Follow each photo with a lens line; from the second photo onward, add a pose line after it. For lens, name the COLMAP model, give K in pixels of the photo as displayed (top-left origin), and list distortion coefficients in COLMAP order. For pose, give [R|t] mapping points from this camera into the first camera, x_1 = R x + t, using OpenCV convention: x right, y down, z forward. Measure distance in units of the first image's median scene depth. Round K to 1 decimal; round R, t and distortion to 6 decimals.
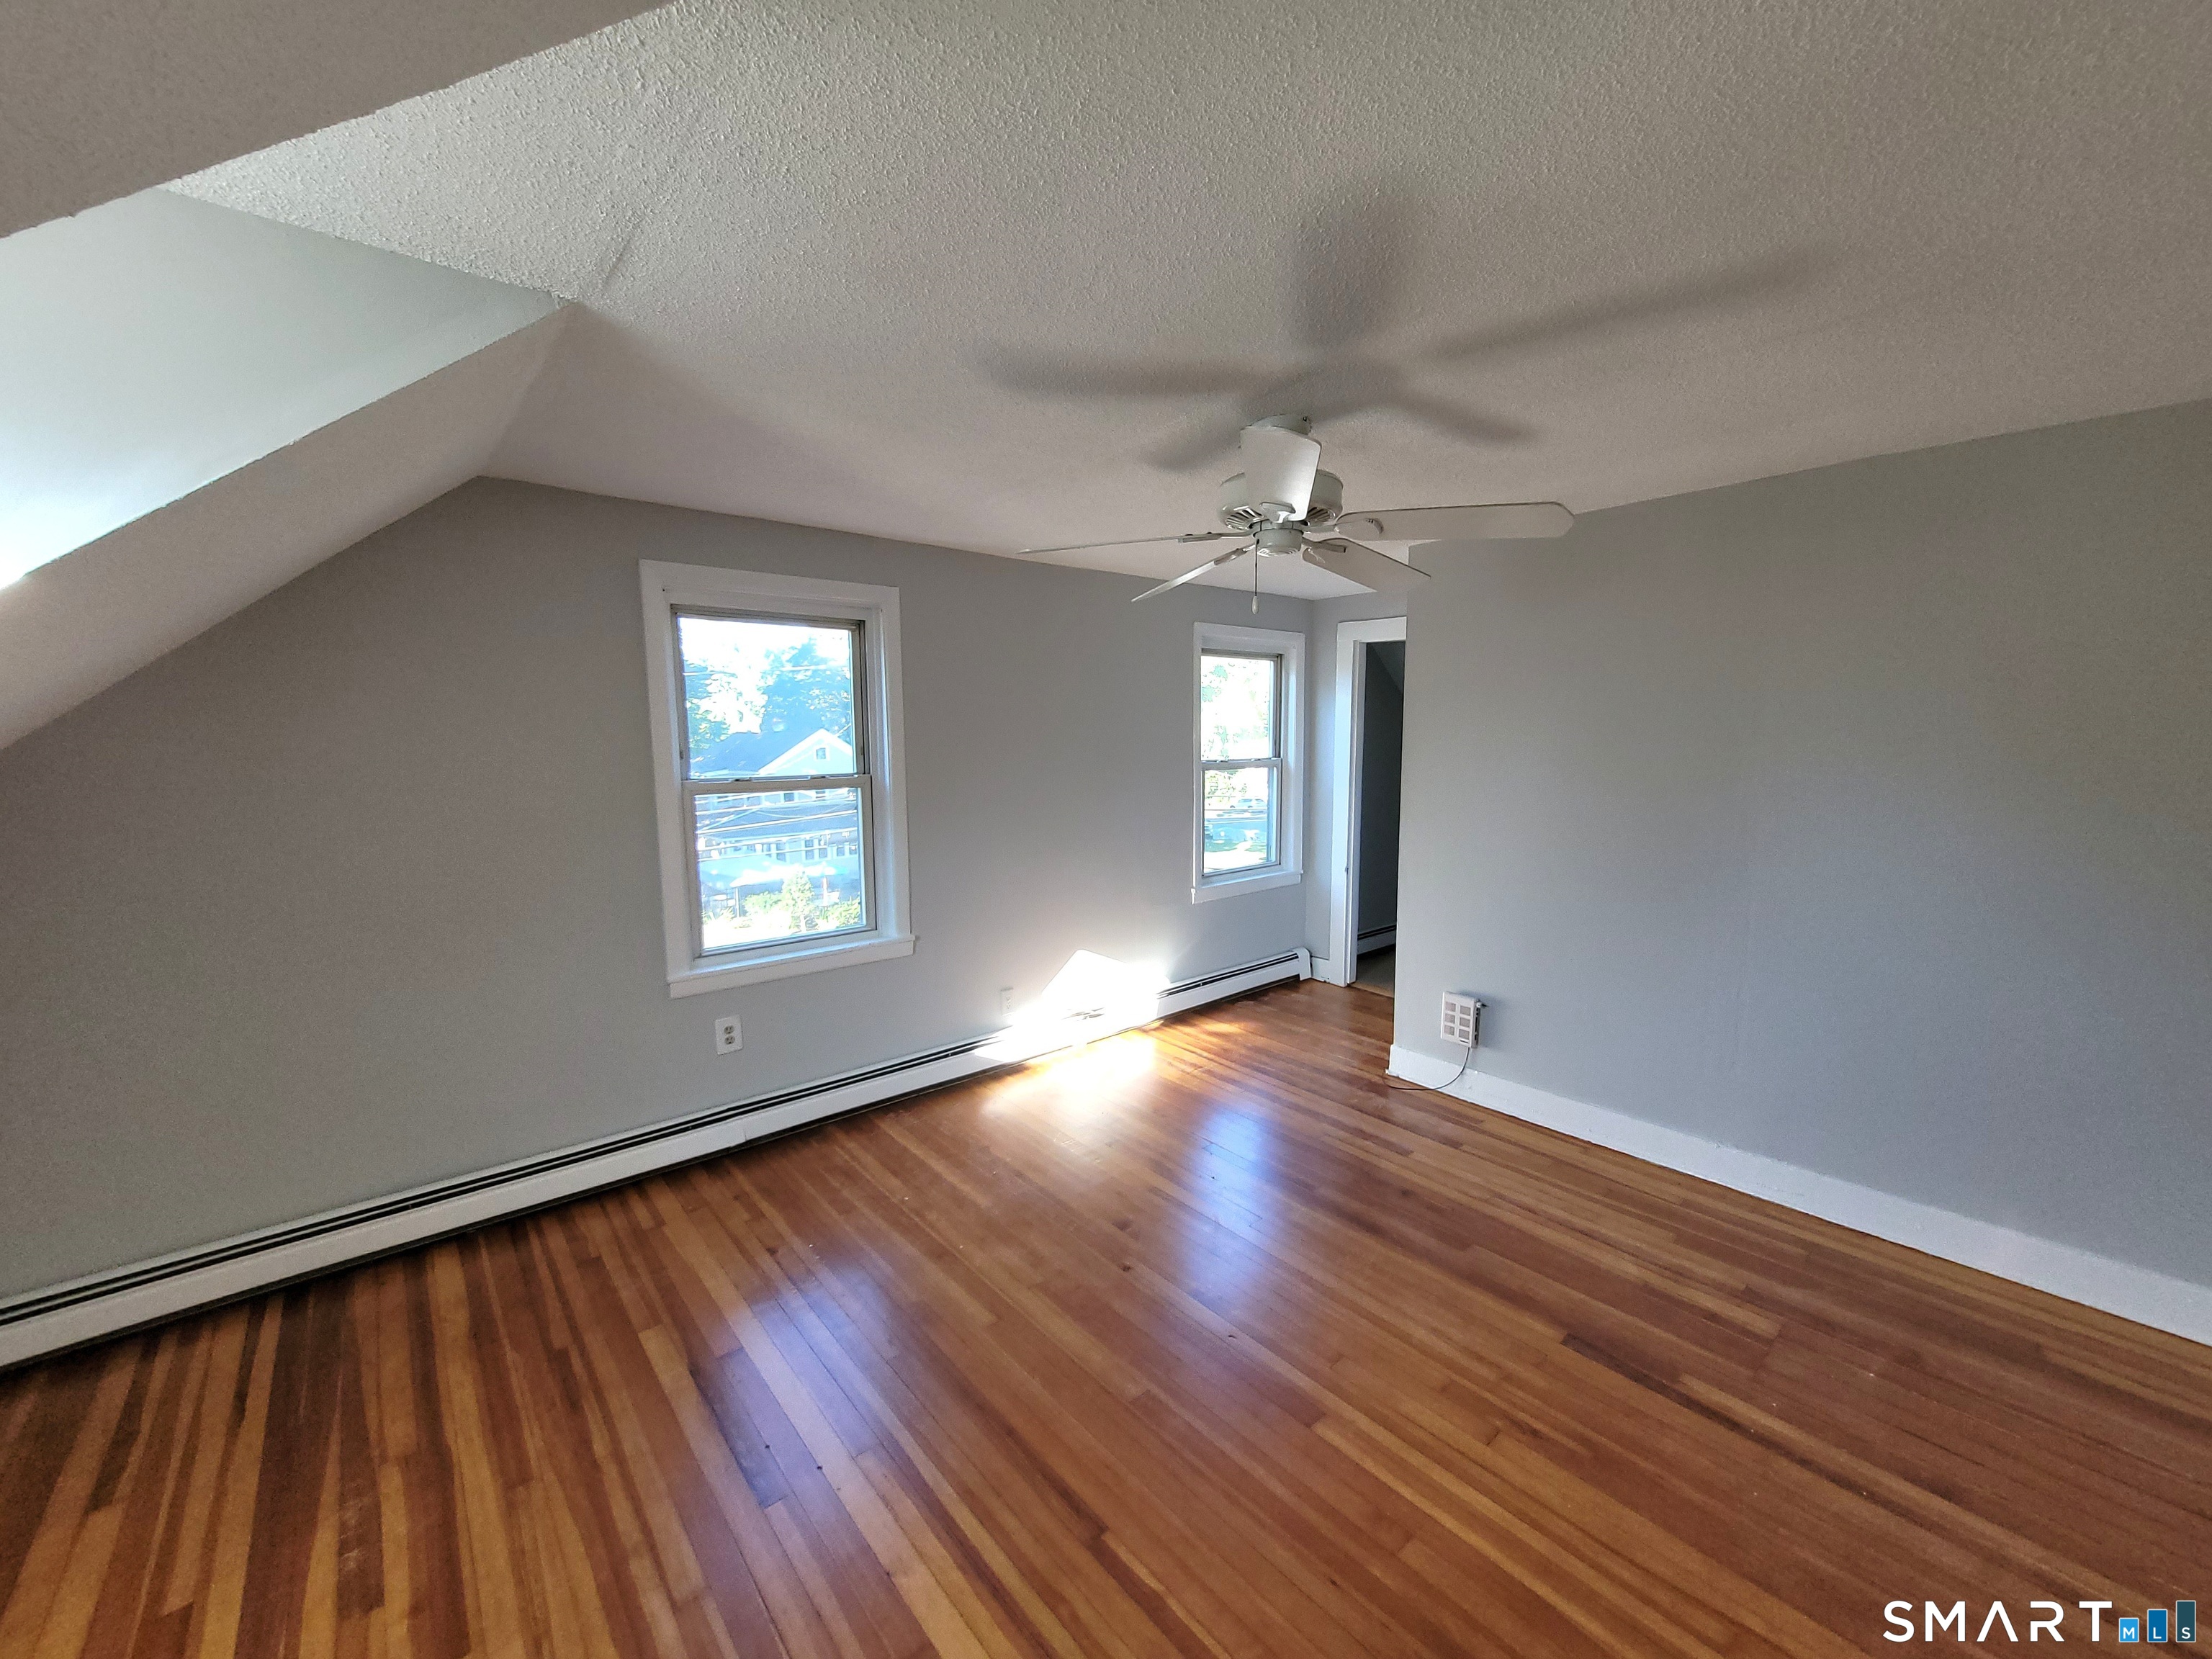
lens RADIAL K [[874.5, 0, 1112.6], [0, 874.5, 830.4], [0, 0, 1]] dist [0.000686, -0.000279]
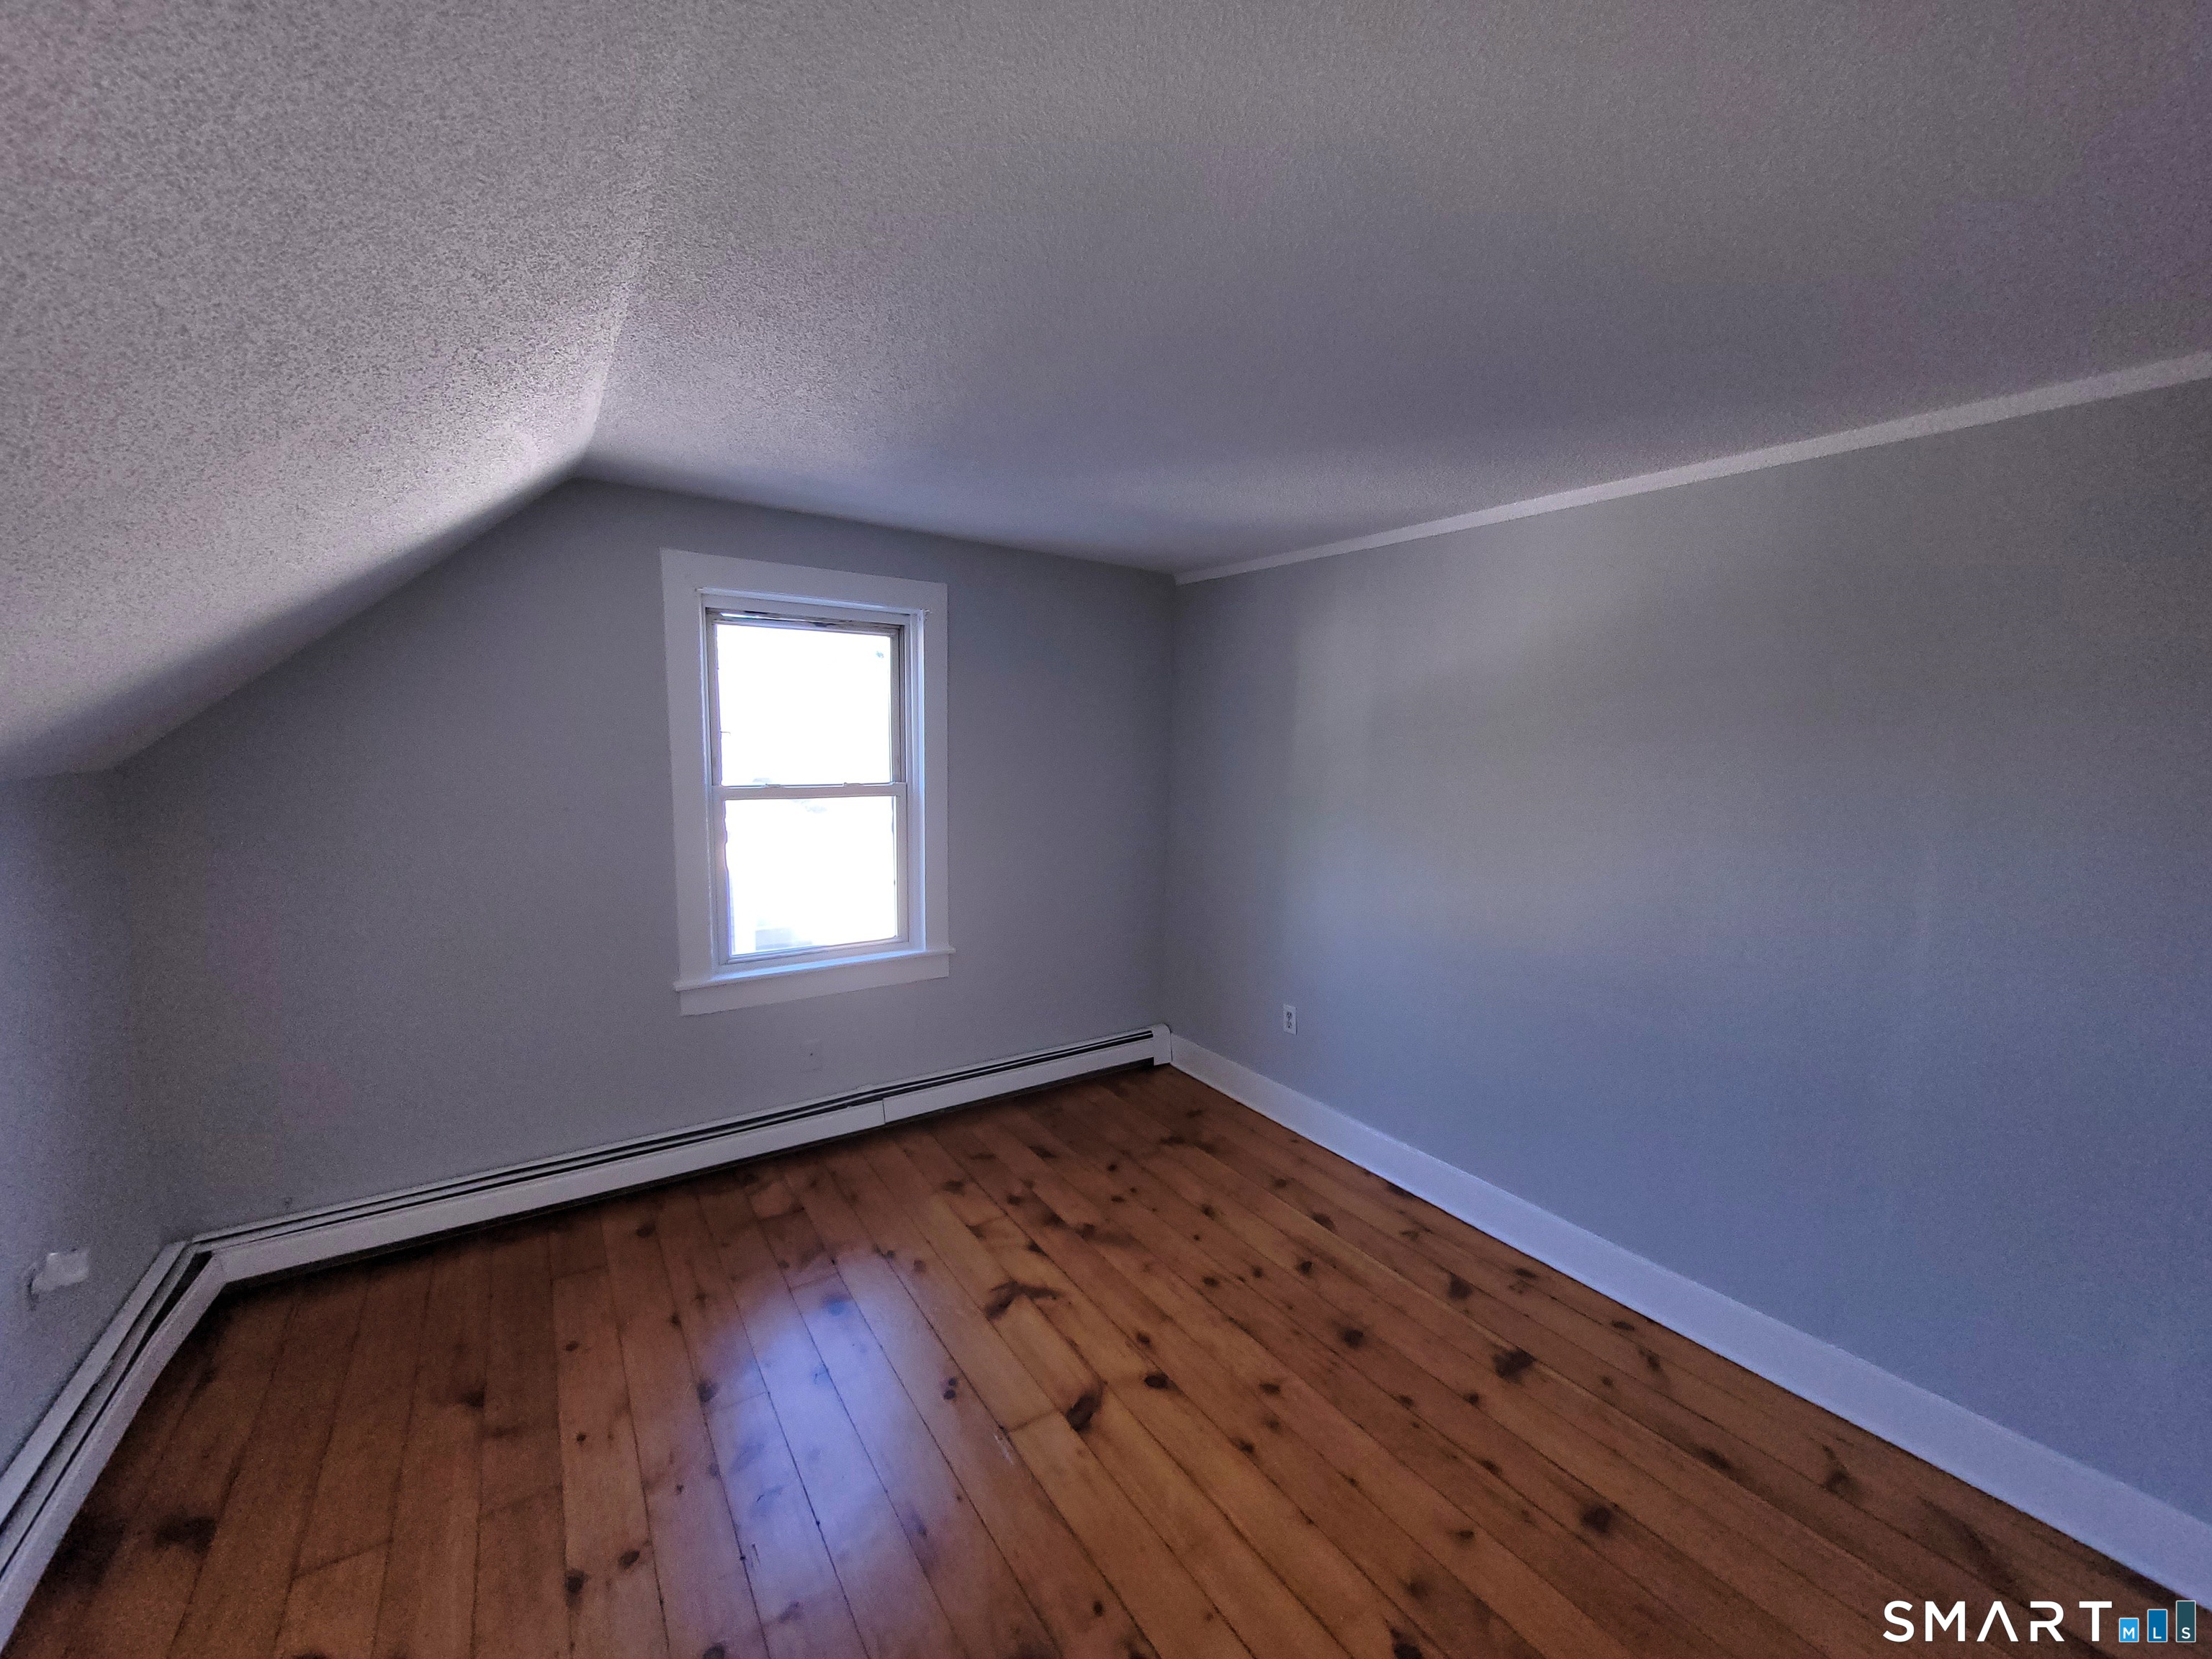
lens RADIAL K [[874.5, 0, 1098.6], [0, 874.5, 826.8], [0, 0, 1]] dist [0.000686, -0.000279]
pose [[0.990912, 0.022655, -0.132590, 0.086038], [-0.024656, 0.999605, -0.013464, -0.008932], [0.132232, 0.016610, 0.991080, 0.074727]]
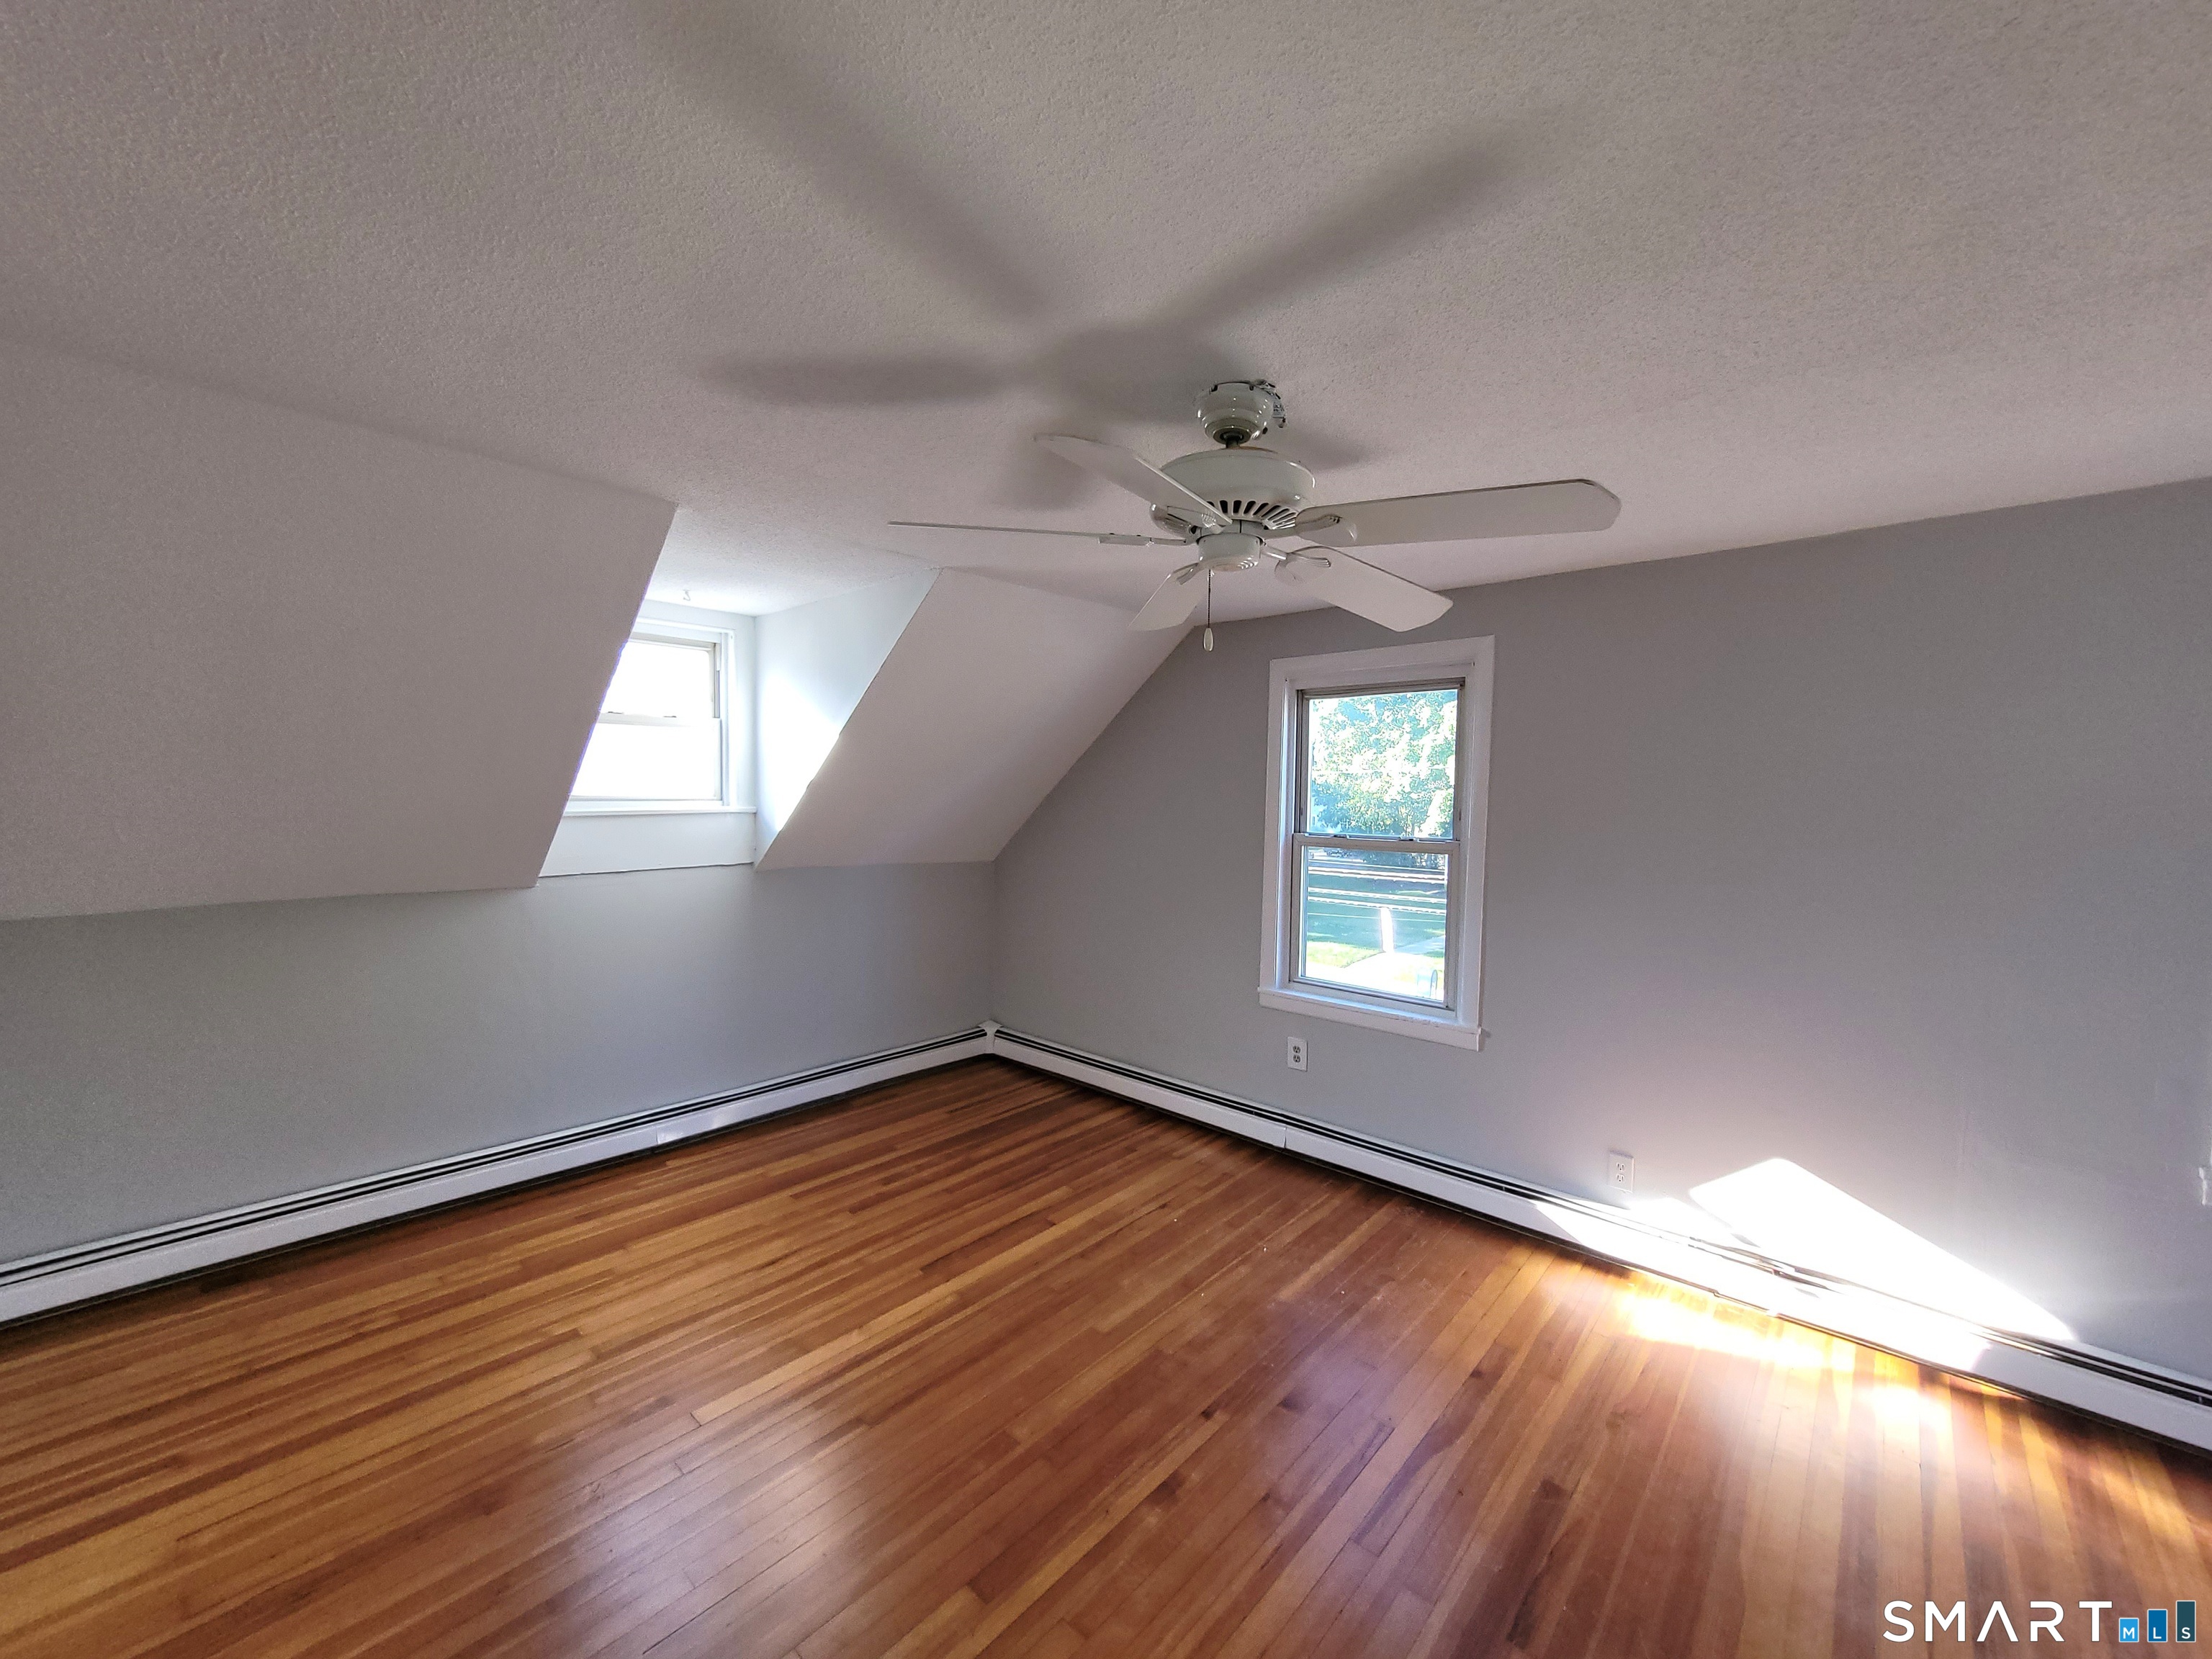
lens RADIAL K [[874.5, 0, 1120.3], [0, 874.5, 824.5], [0, 0, 1]] dist [0.000686, -0.000279]
pose [[0.124276, 0.046892, -0.991139, 0.695945], [-0.124401, 0.991738, 0.031322, -0.077256], [0.984418, 0.119406, 0.129083, 0.613648]]
